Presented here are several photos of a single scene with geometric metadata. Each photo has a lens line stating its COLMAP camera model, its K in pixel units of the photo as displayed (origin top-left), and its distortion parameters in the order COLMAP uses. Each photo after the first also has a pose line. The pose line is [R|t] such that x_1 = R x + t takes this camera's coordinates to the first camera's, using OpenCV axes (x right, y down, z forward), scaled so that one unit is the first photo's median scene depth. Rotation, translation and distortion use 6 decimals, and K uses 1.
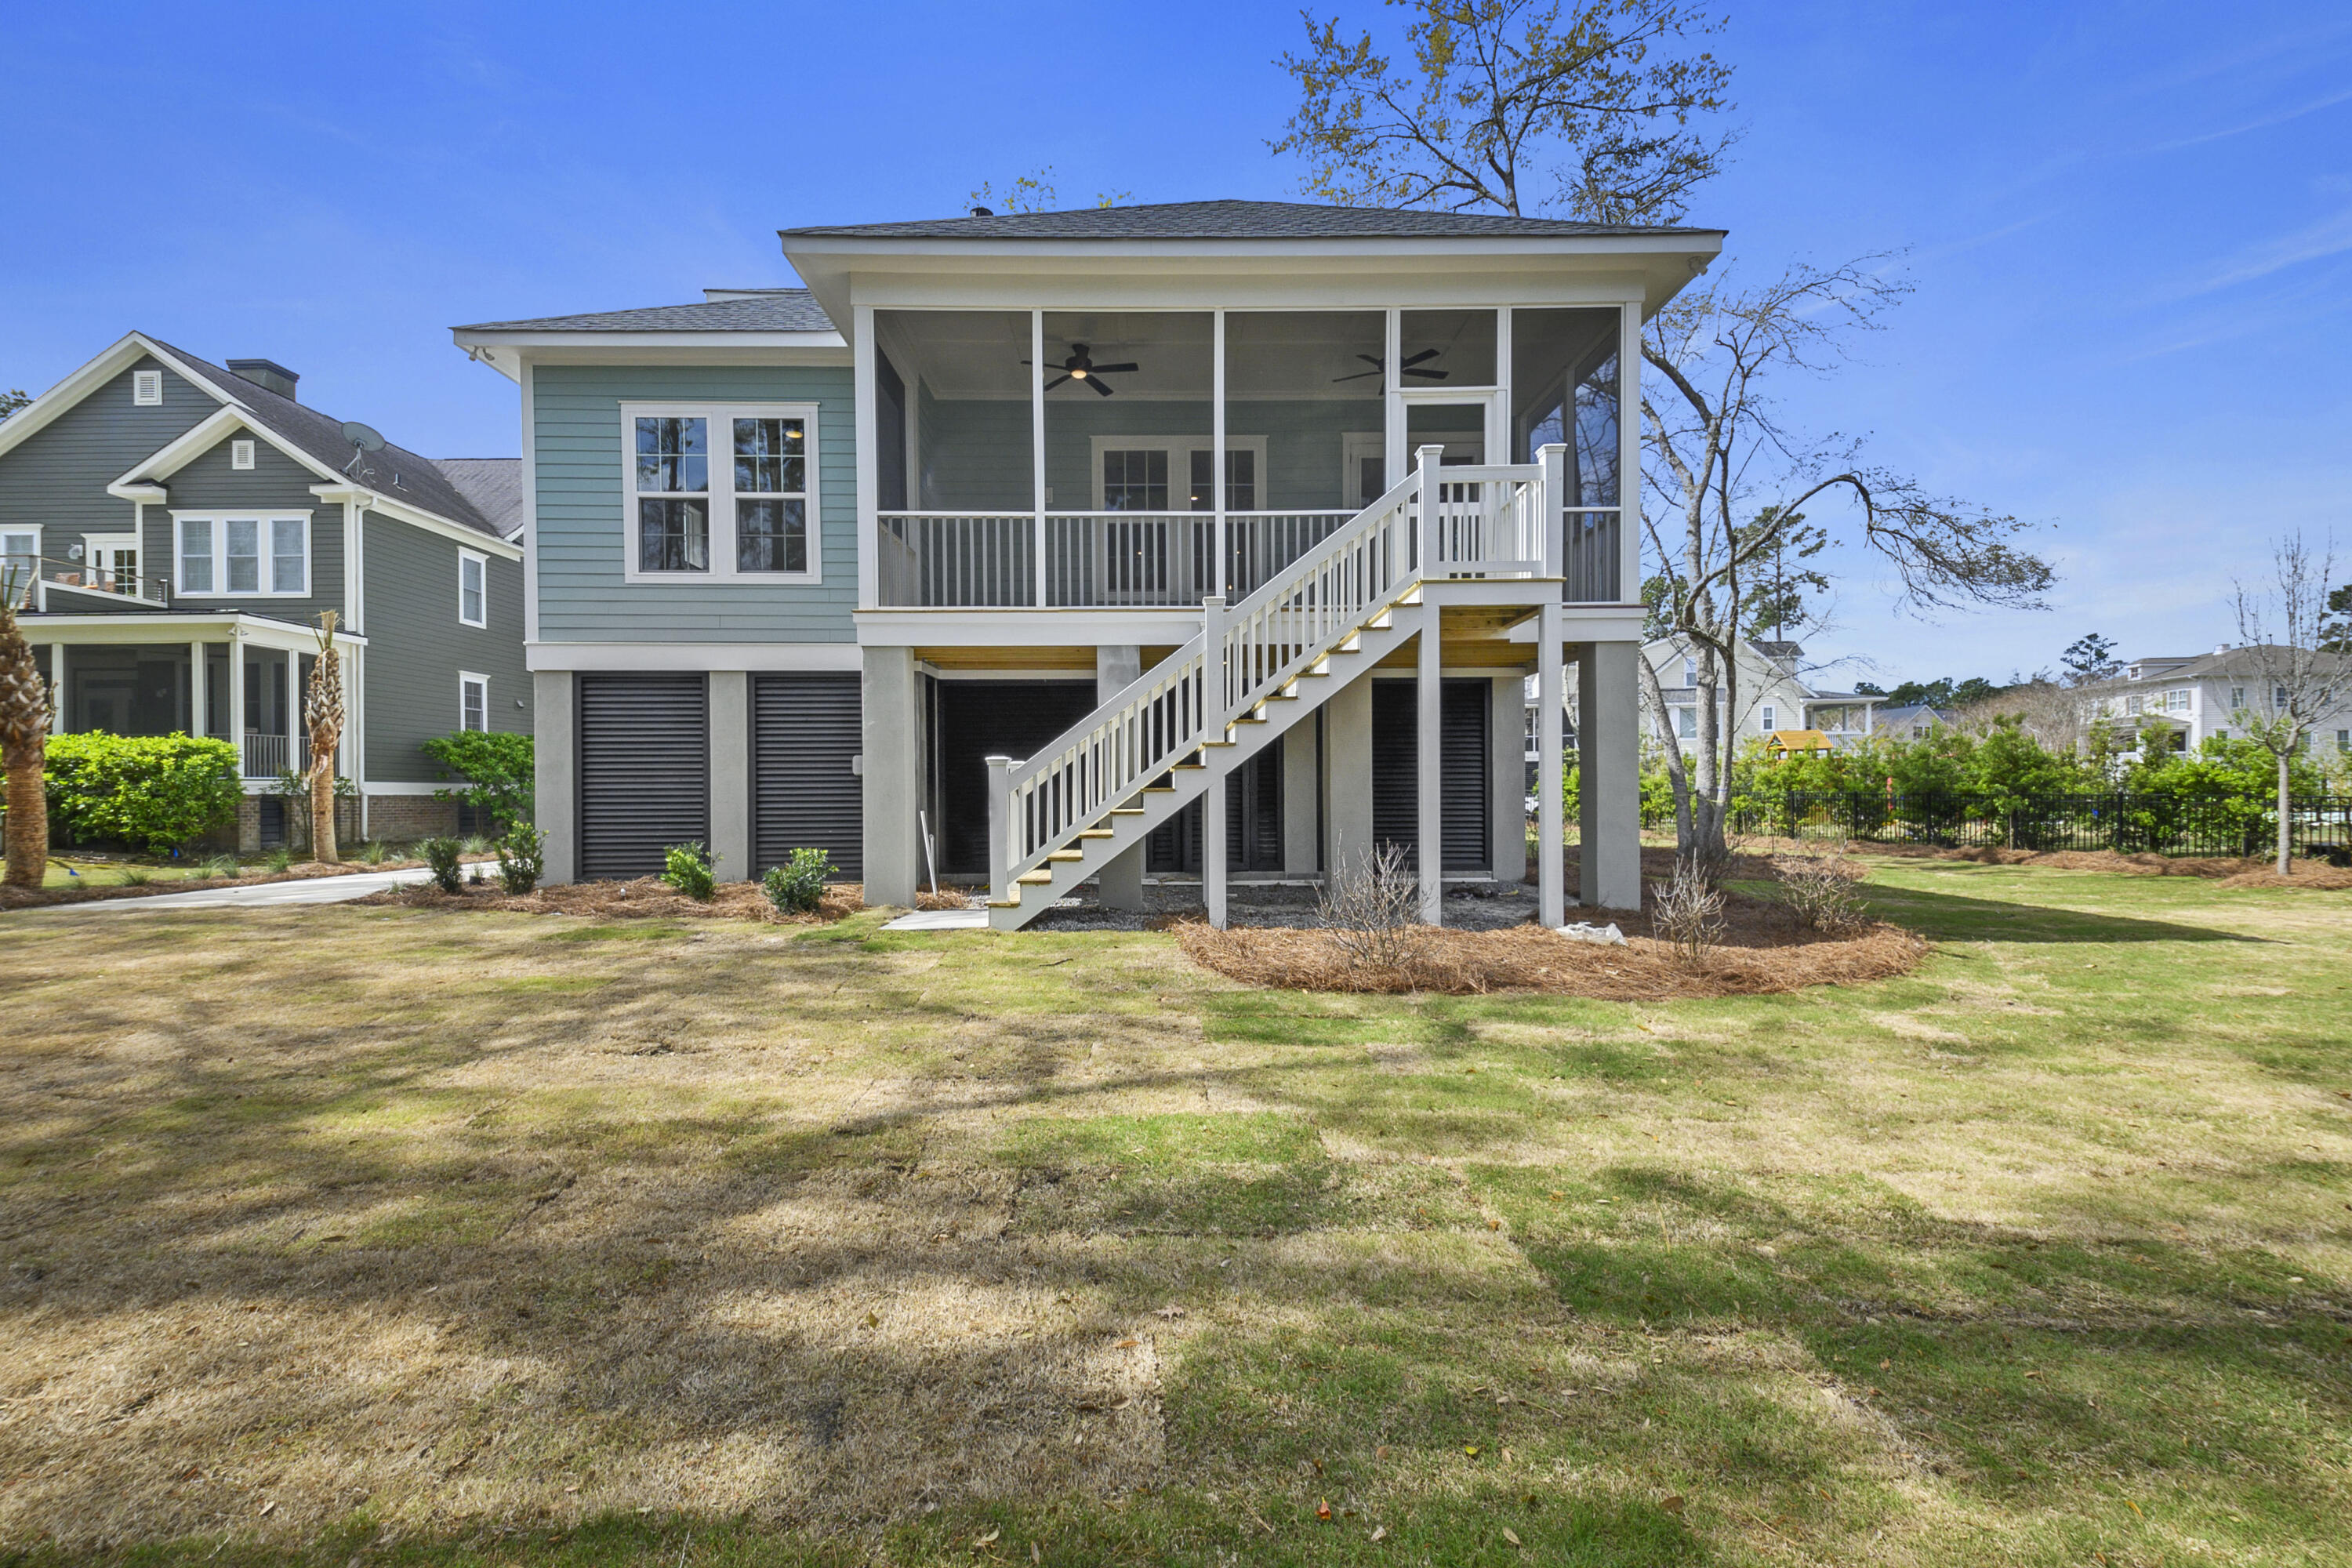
lens RADIAL K [[1042.5, 0, 1151.0], [0, 1042.5, 790.4], [0, 0, 1]] dist [0.000956, 0.000150]
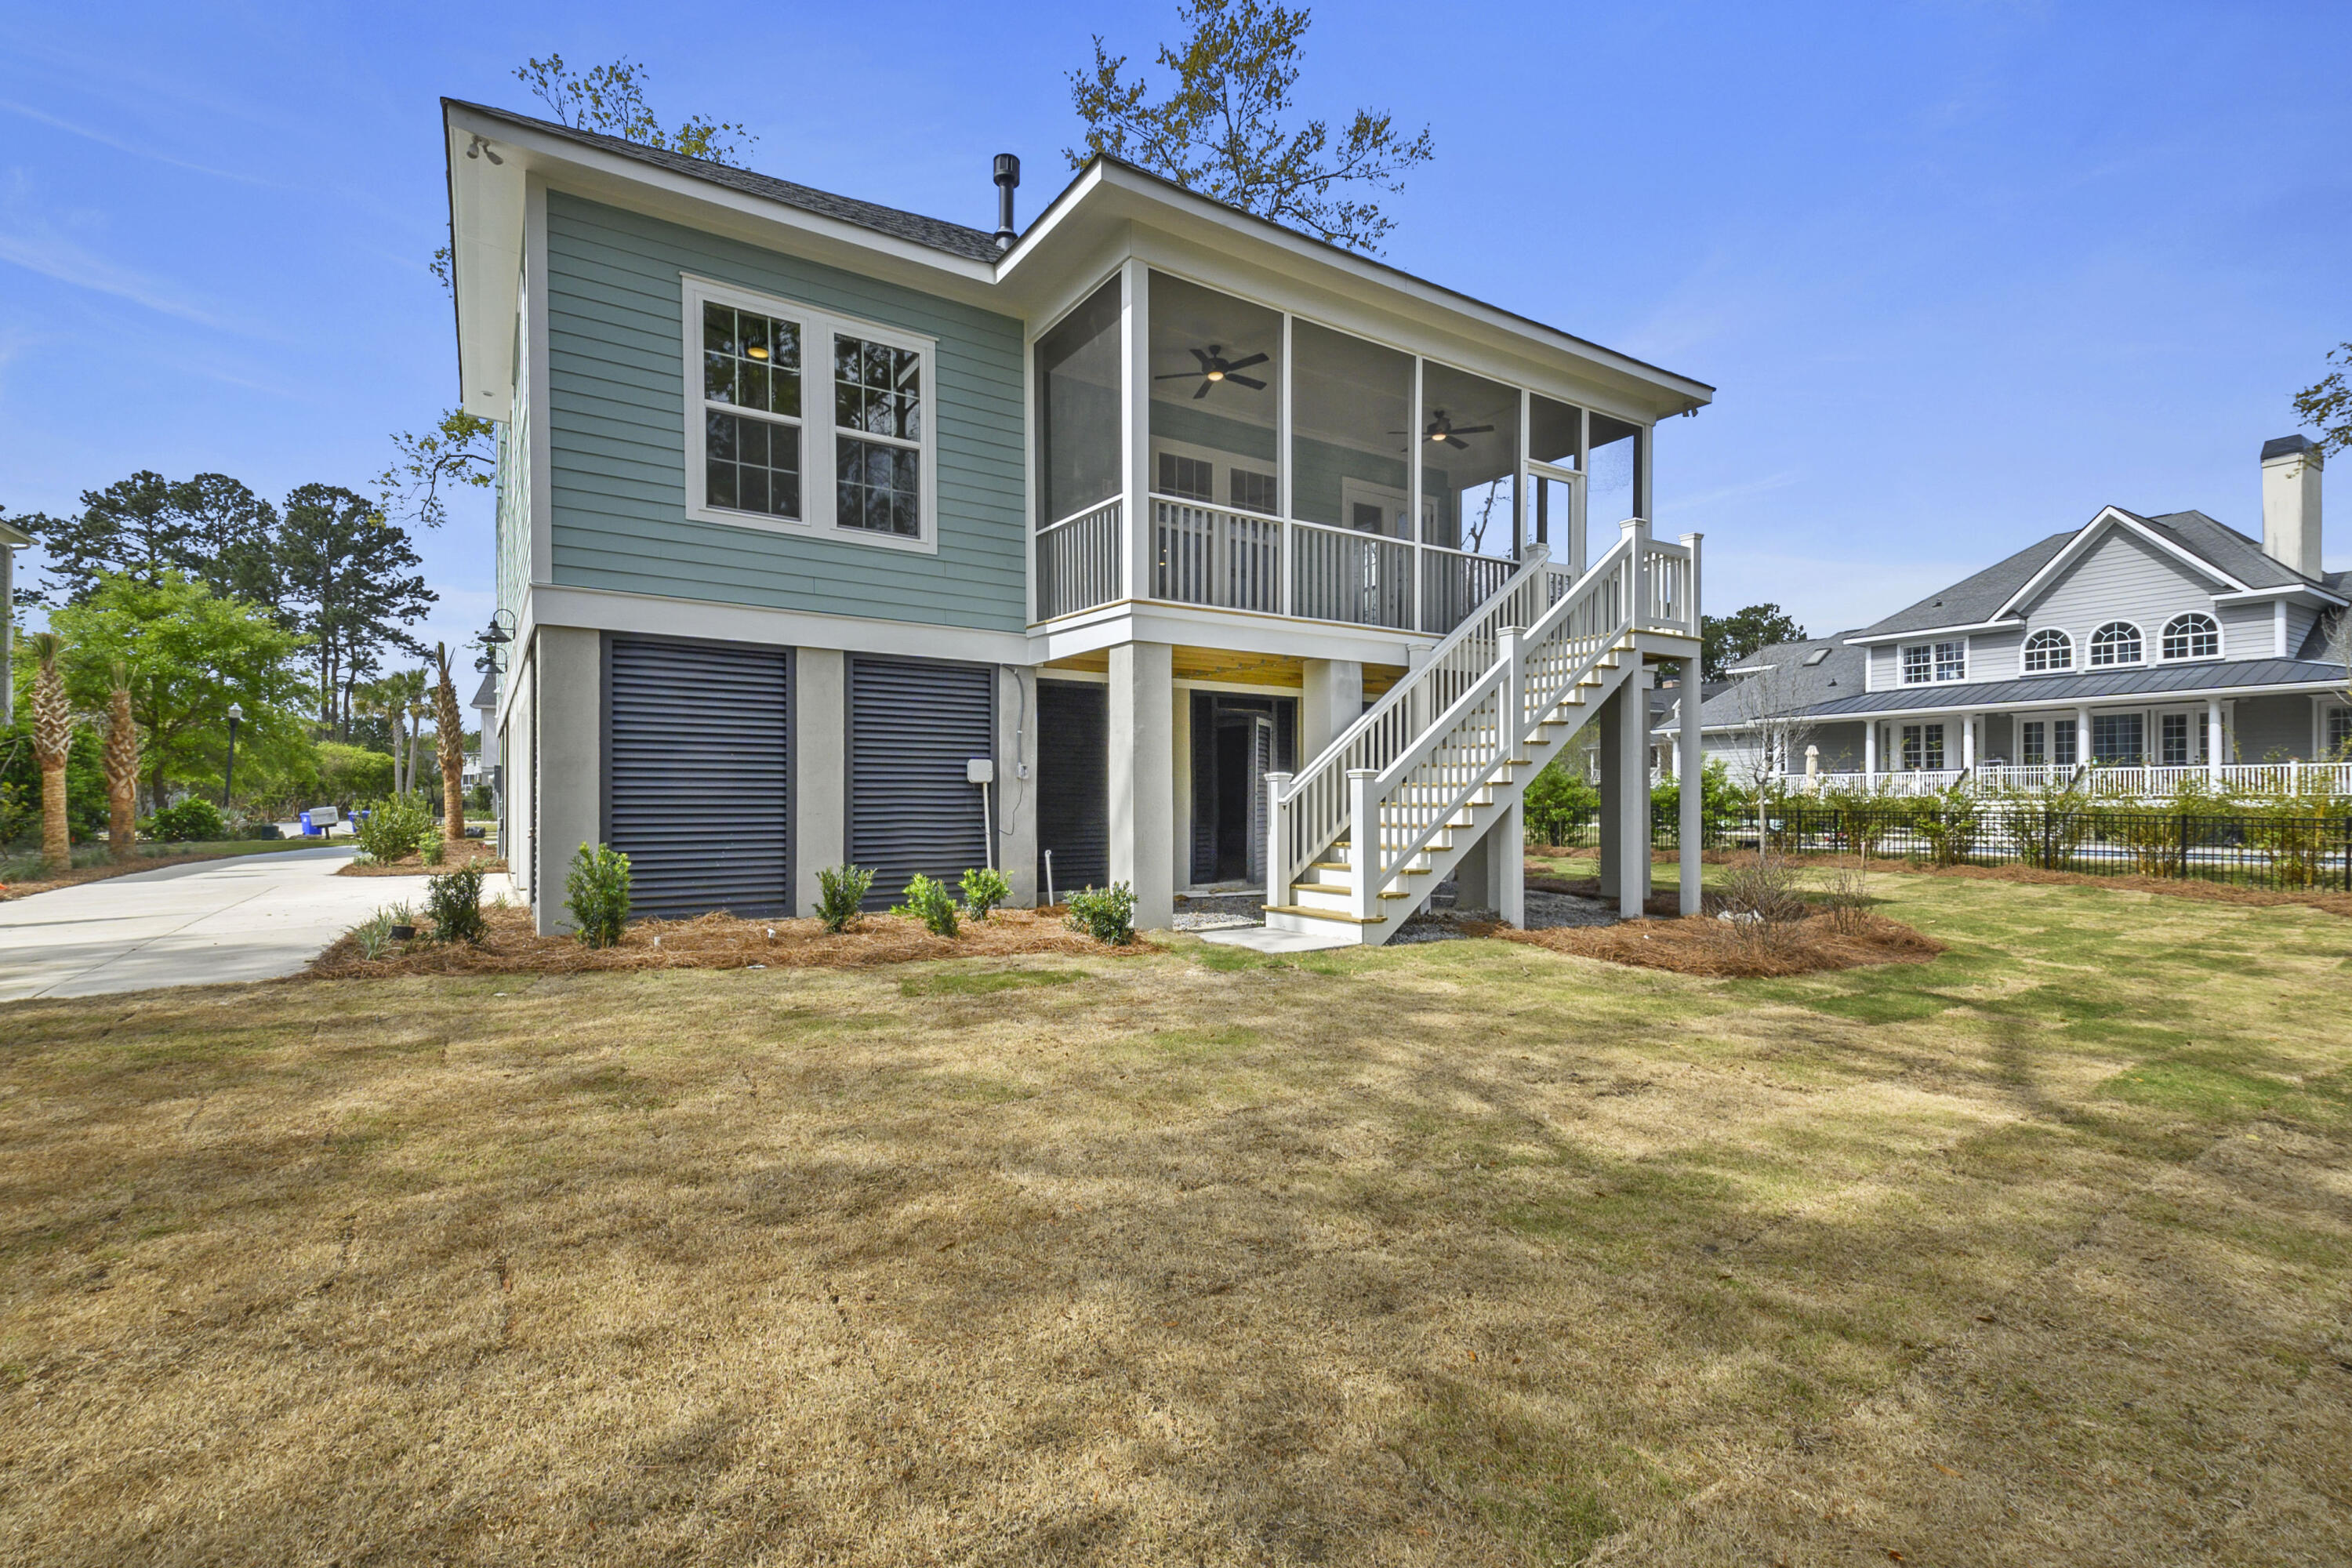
lens RADIAL K [[1042.5, 0, 1151.0], [0, 1042.5, 790.4], [0, 0, 1]] dist [0.000956, 0.000150]
pose [[0.849676, 0.002767, 0.527298, -0.616037], [-0.008326, 0.999932, 0.008169, -0.015432], [-0.527240, -0.011331, 0.849641, 0.193694]]
